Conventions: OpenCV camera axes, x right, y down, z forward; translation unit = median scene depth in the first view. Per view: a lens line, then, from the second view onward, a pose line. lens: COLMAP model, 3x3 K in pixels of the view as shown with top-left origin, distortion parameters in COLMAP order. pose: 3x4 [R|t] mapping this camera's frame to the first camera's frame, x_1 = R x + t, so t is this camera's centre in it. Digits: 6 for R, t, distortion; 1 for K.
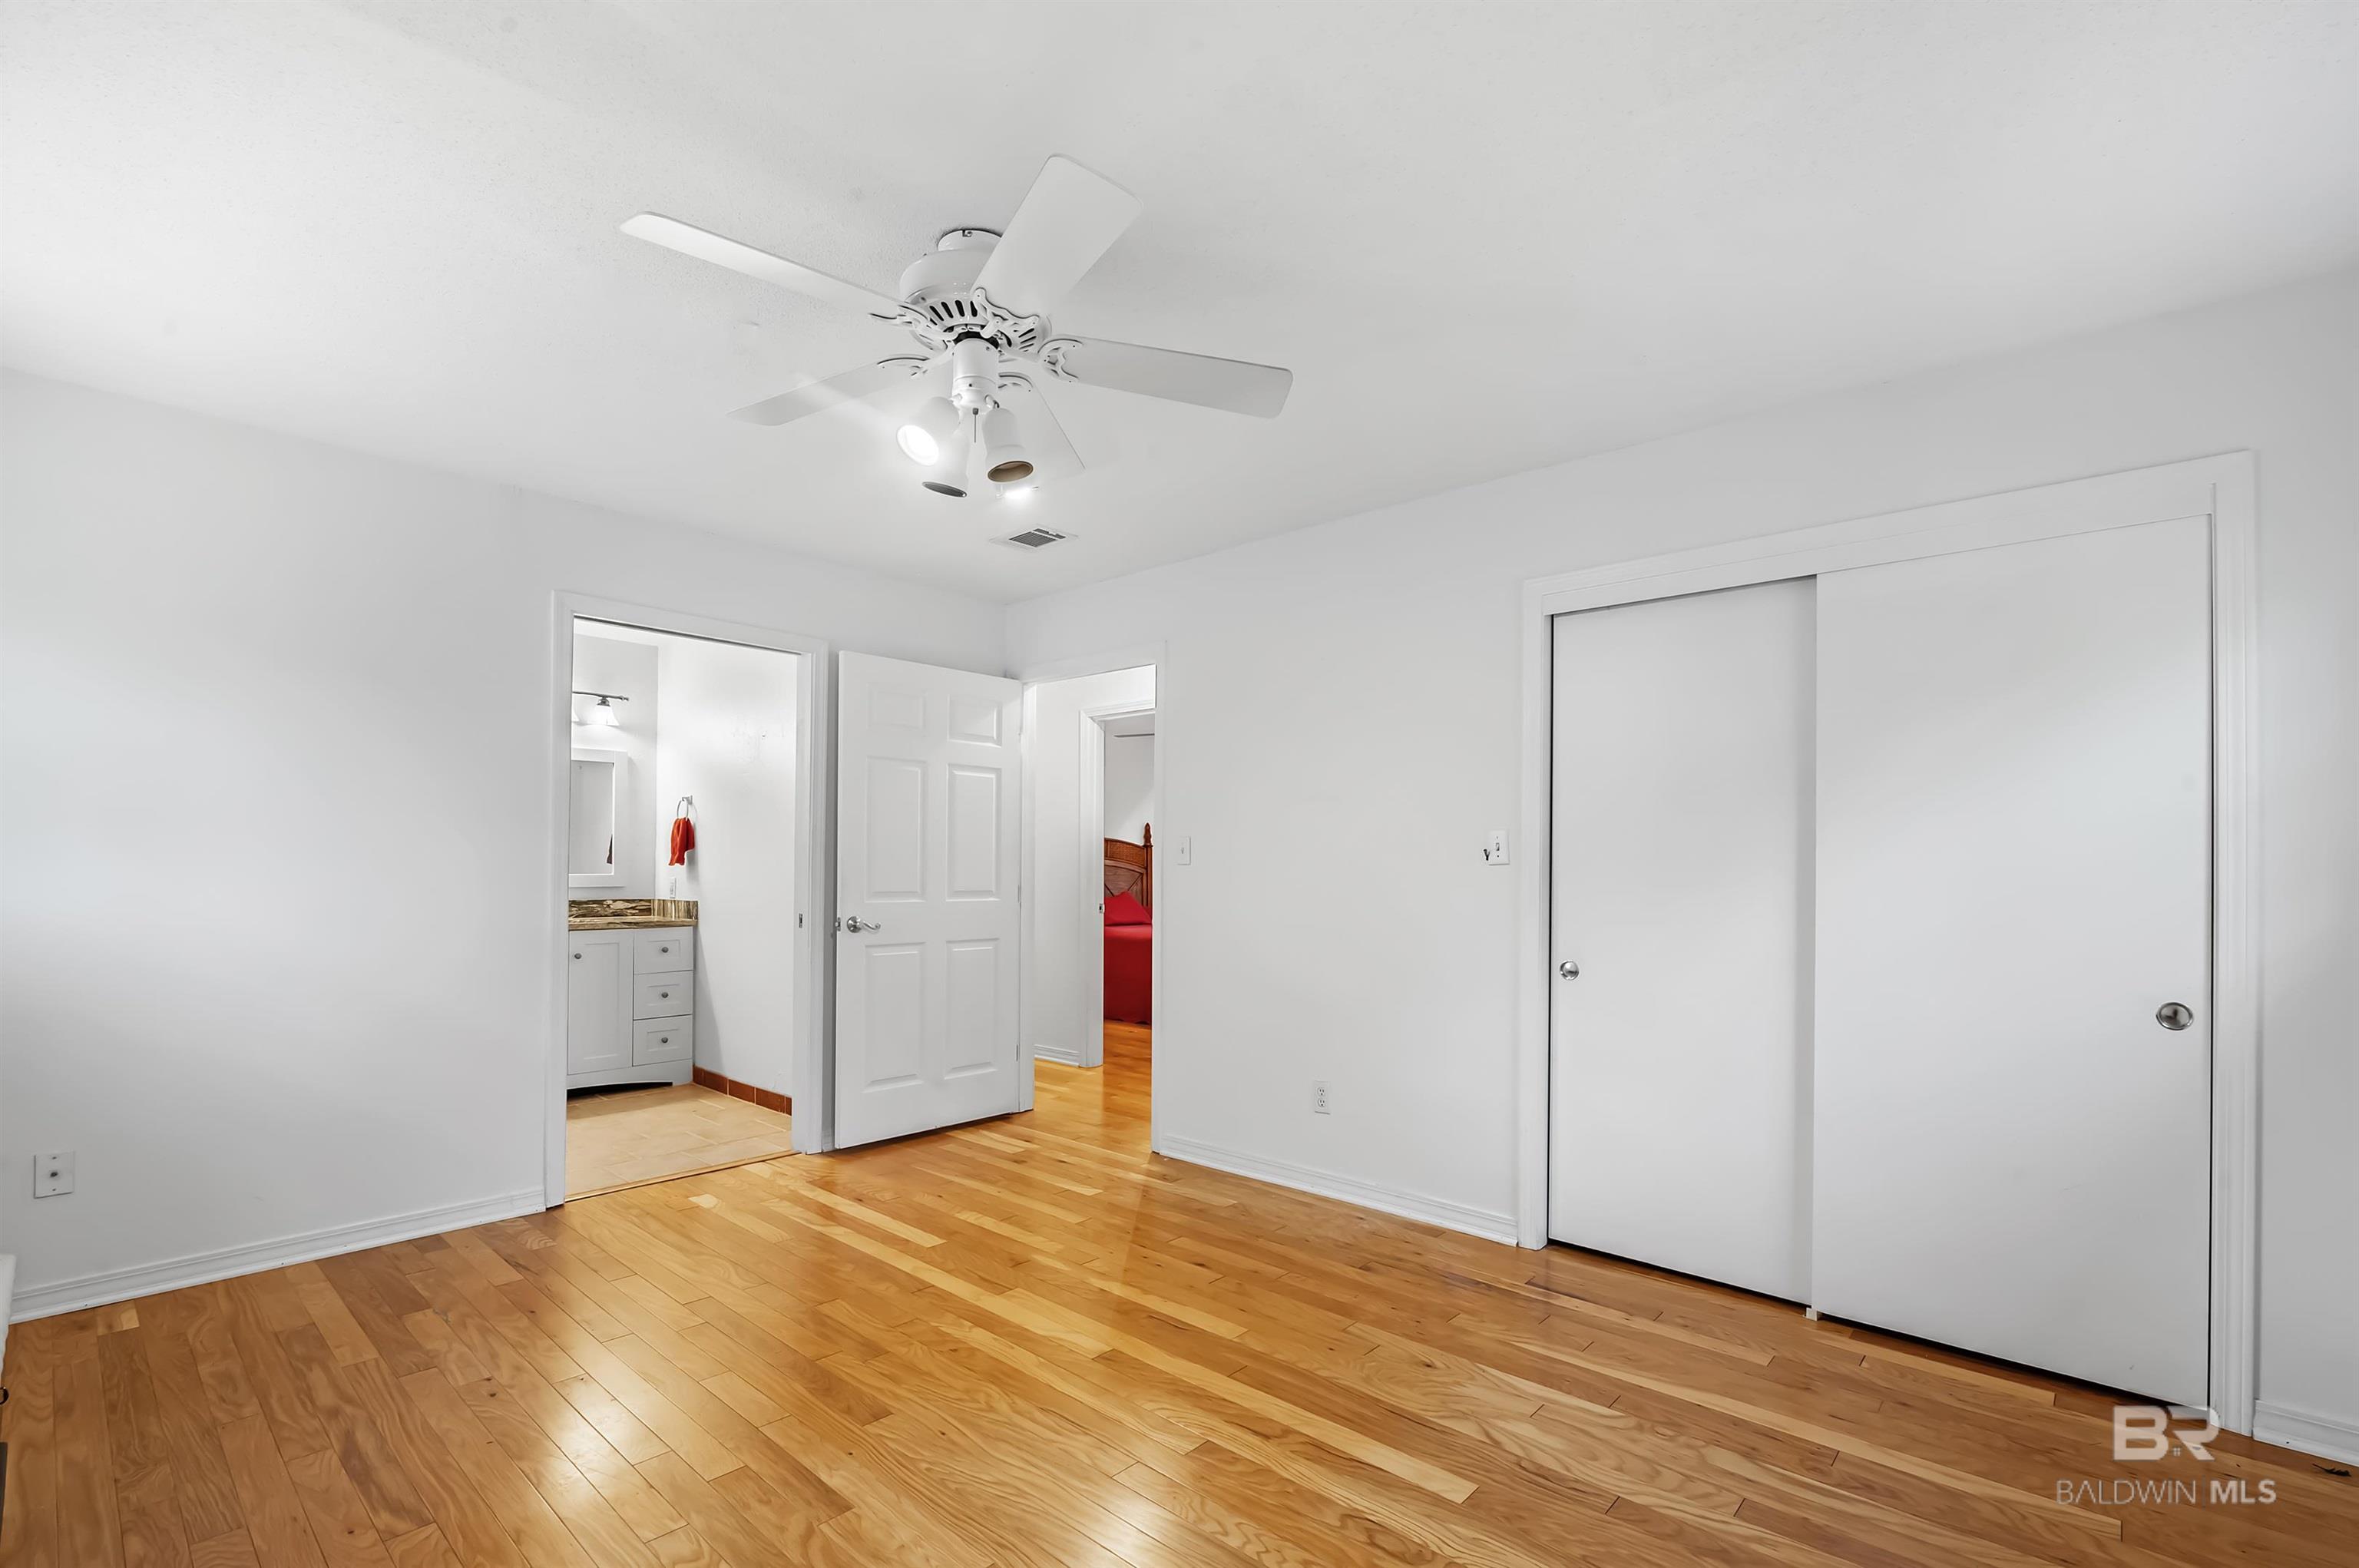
lens RADIAL K [[1042.6, 0, 1196.0], [0, 1042.6, 867.5], [0, 0, 1]] dist [-0.002705, -0.000658]
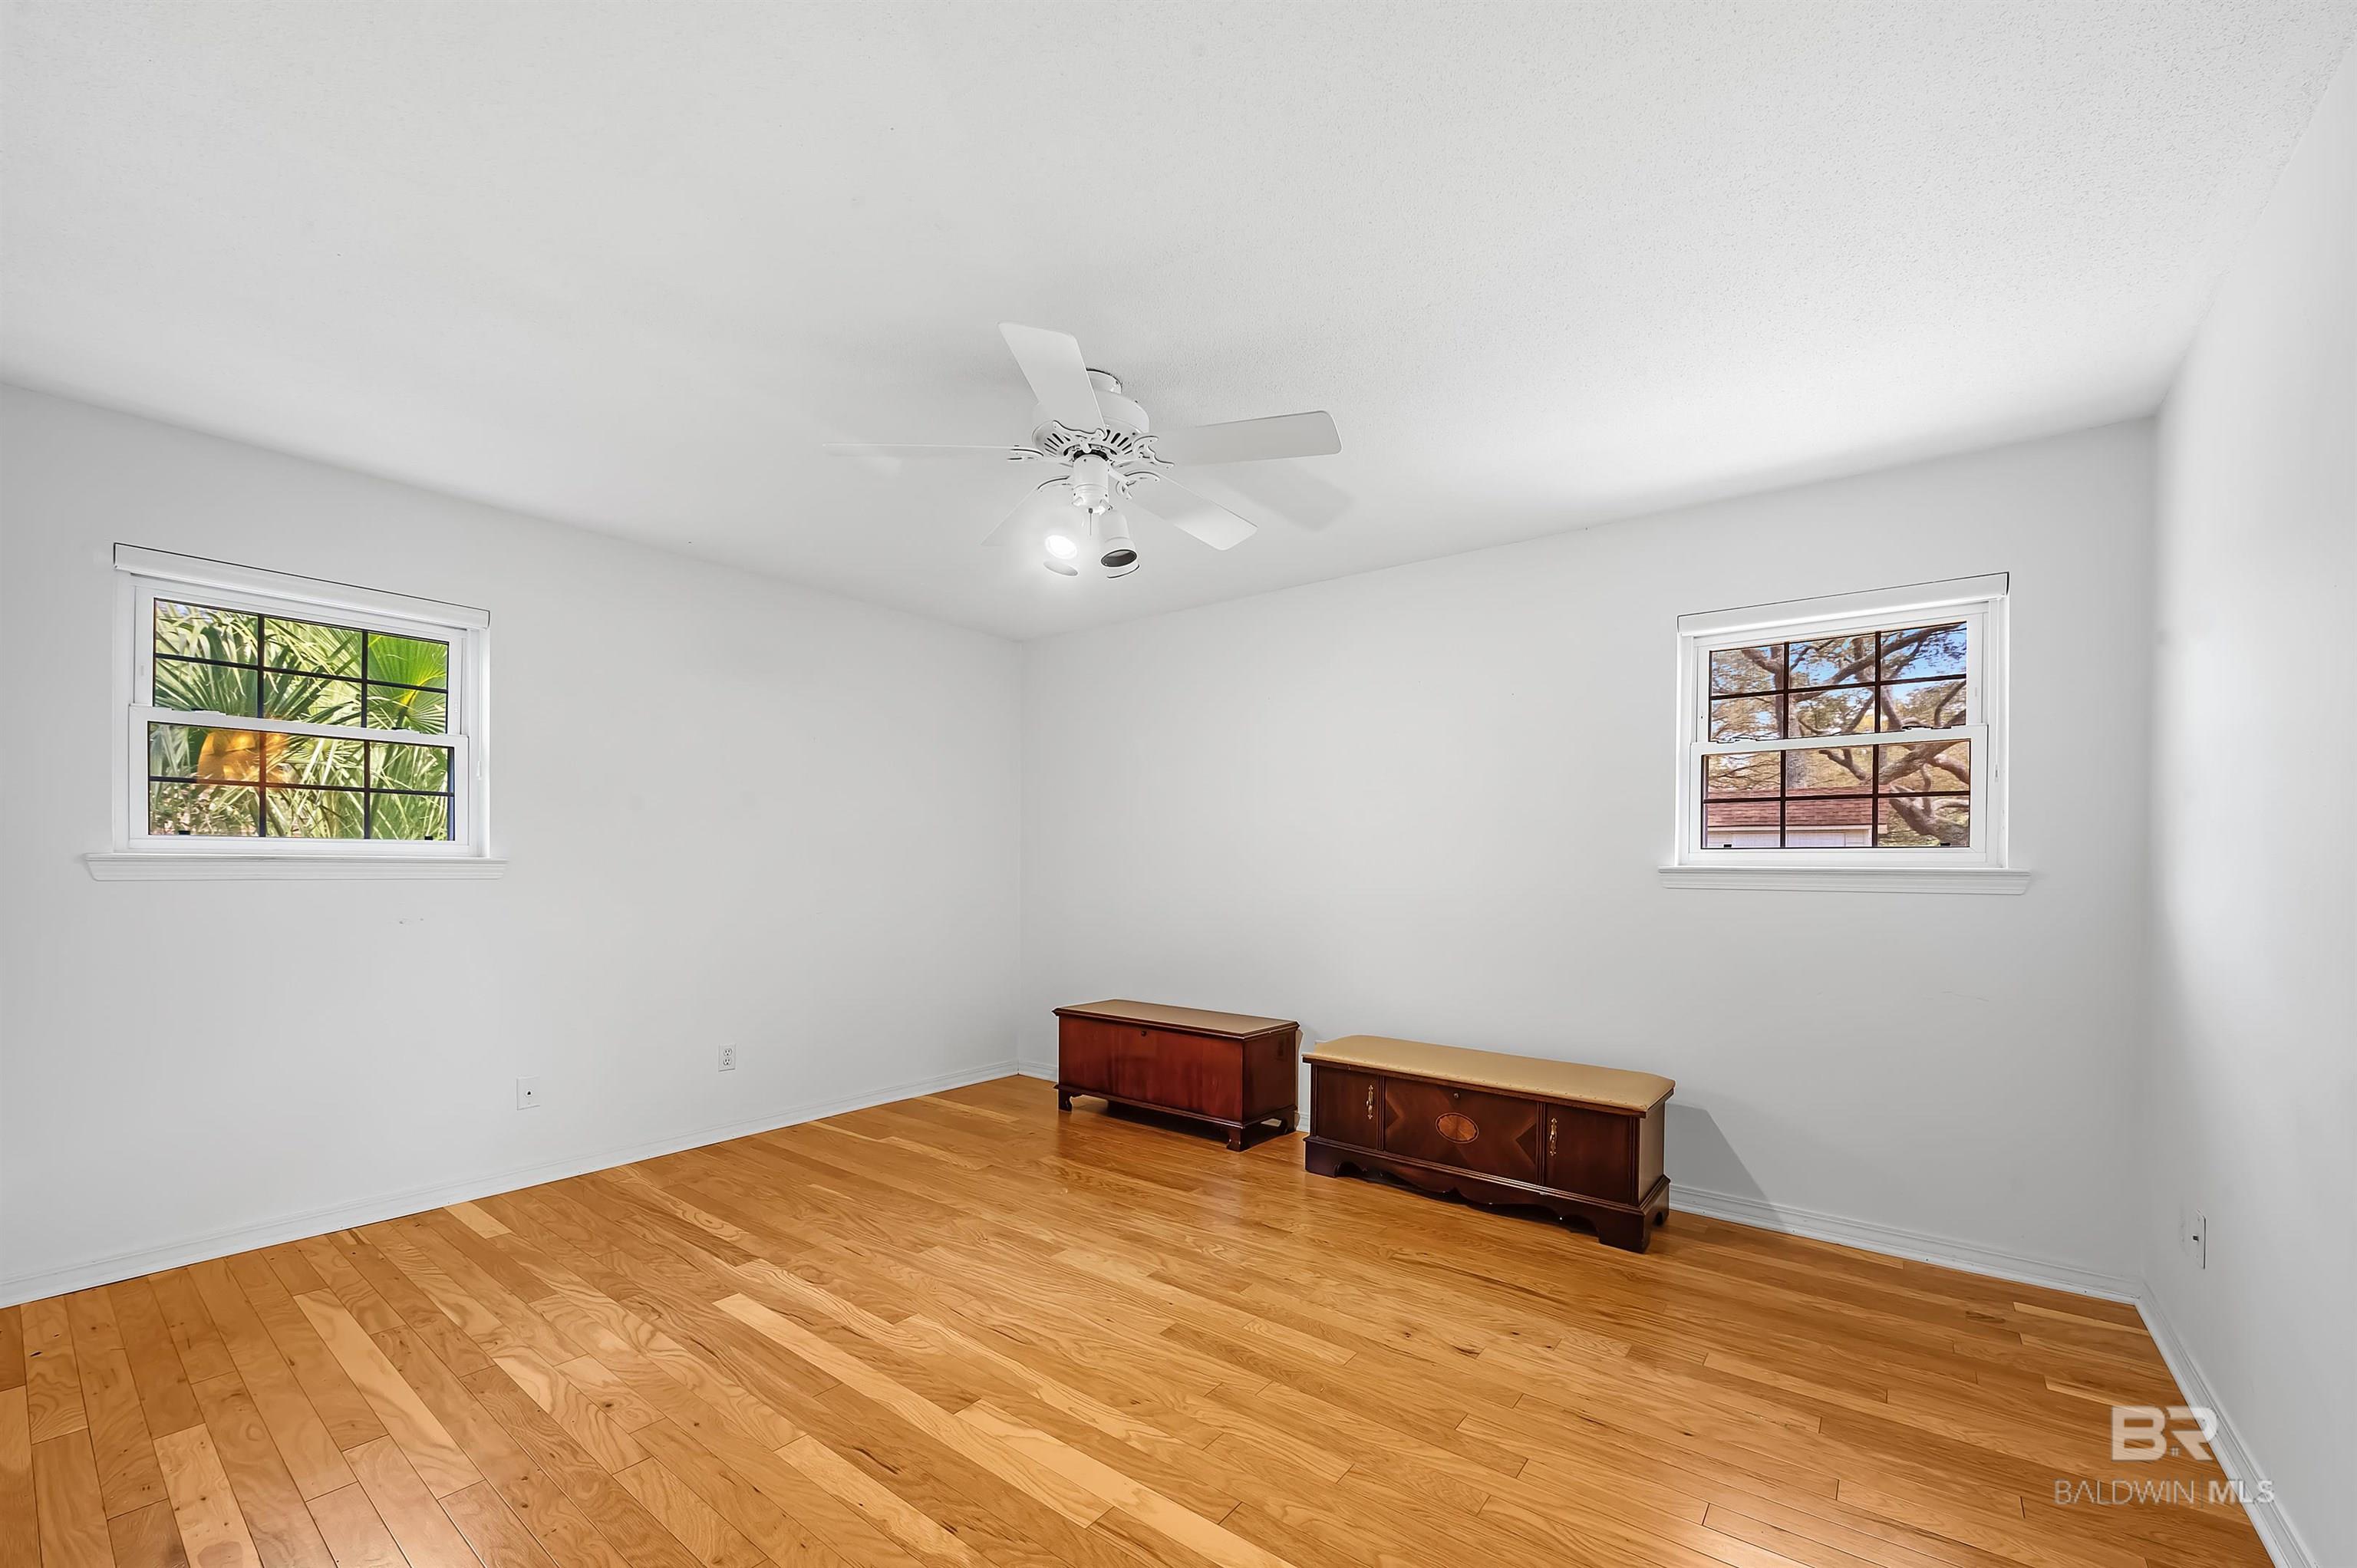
lens RADIAL K [[932.8, 0, 1189.7], [0, 932.8, 863.9], [0, 0, 1]] dist [0.001489, -0.005472]
pose [[-0.997676, -0.013660, -0.066753, -0.168095], [-0.013733, 0.999905, 0.000648, -0.003243], [0.066738, 0.001563, -0.997769, 1.382586]]
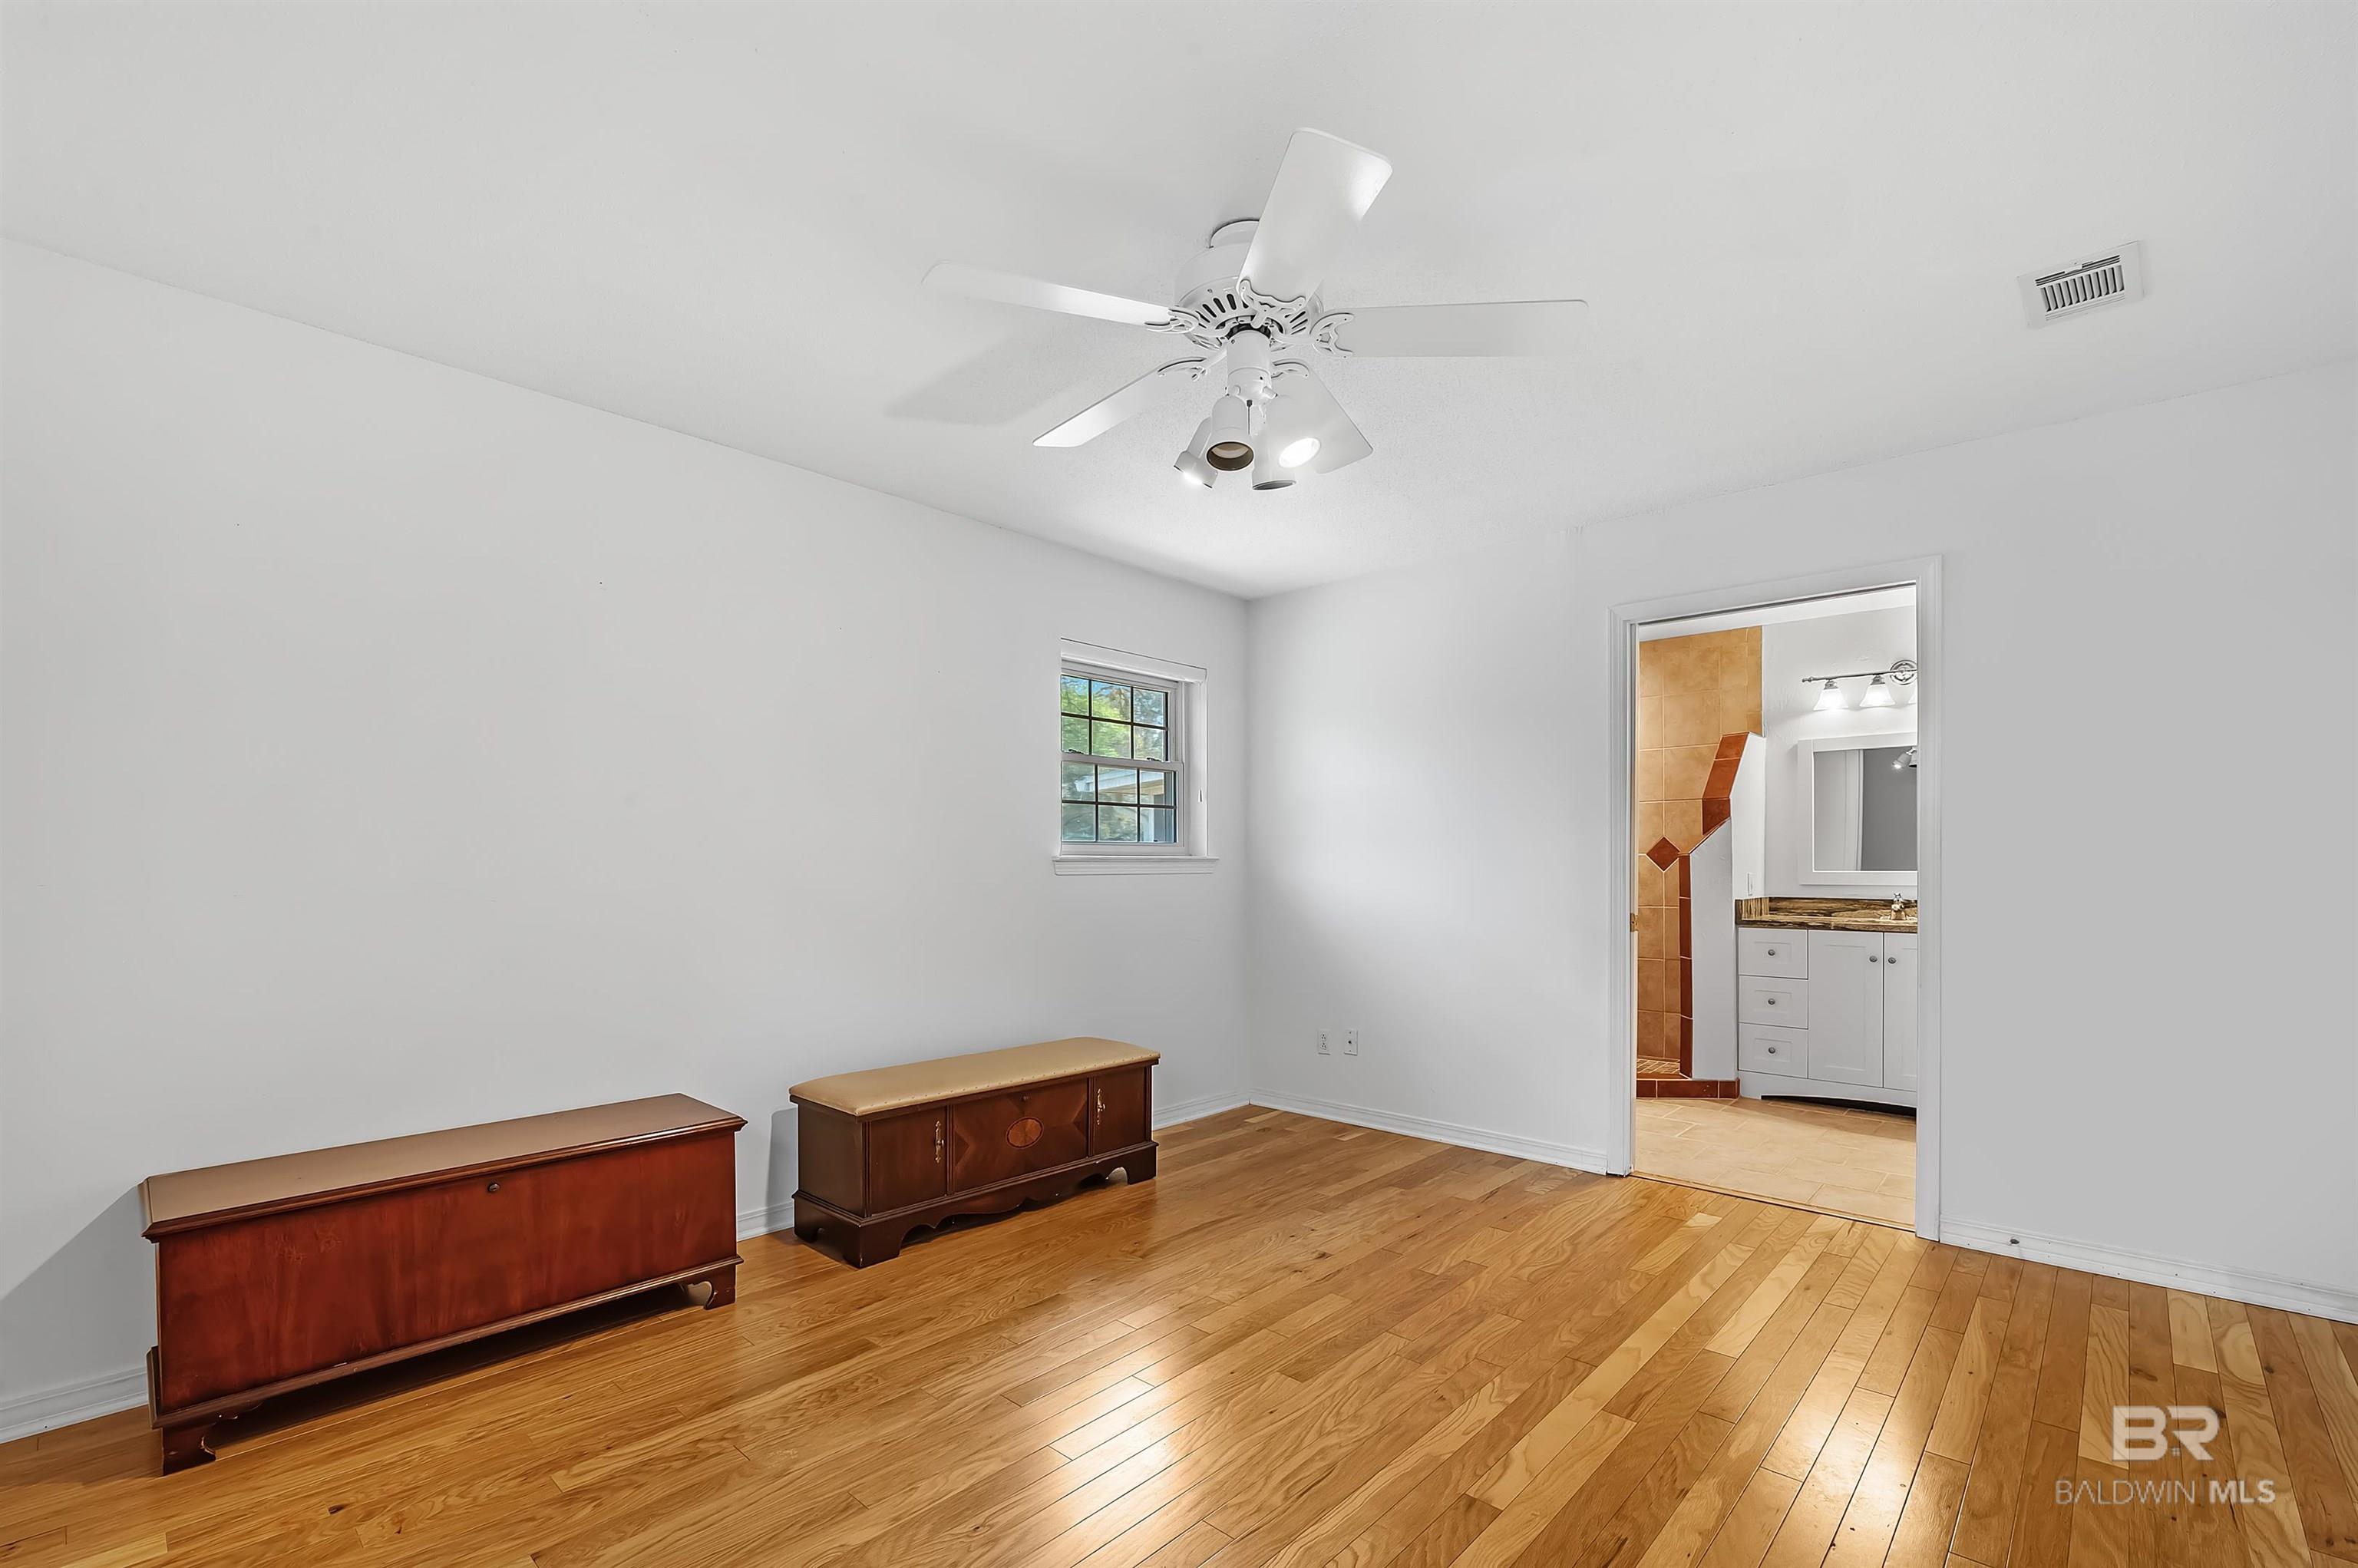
lens RADIAL K [[1042.1, 0, 1195.4], [0, 1042.1, 867.5], [0, 0, 1]] dist [-0.002705, -0.000658]
pose [[-0.004820, -0.003346, -0.999983, 0.501226], [-0.002525, 0.999991, -0.003334, 0.012150], [0.999985, 0.002508, -0.004828, 0.606205]]
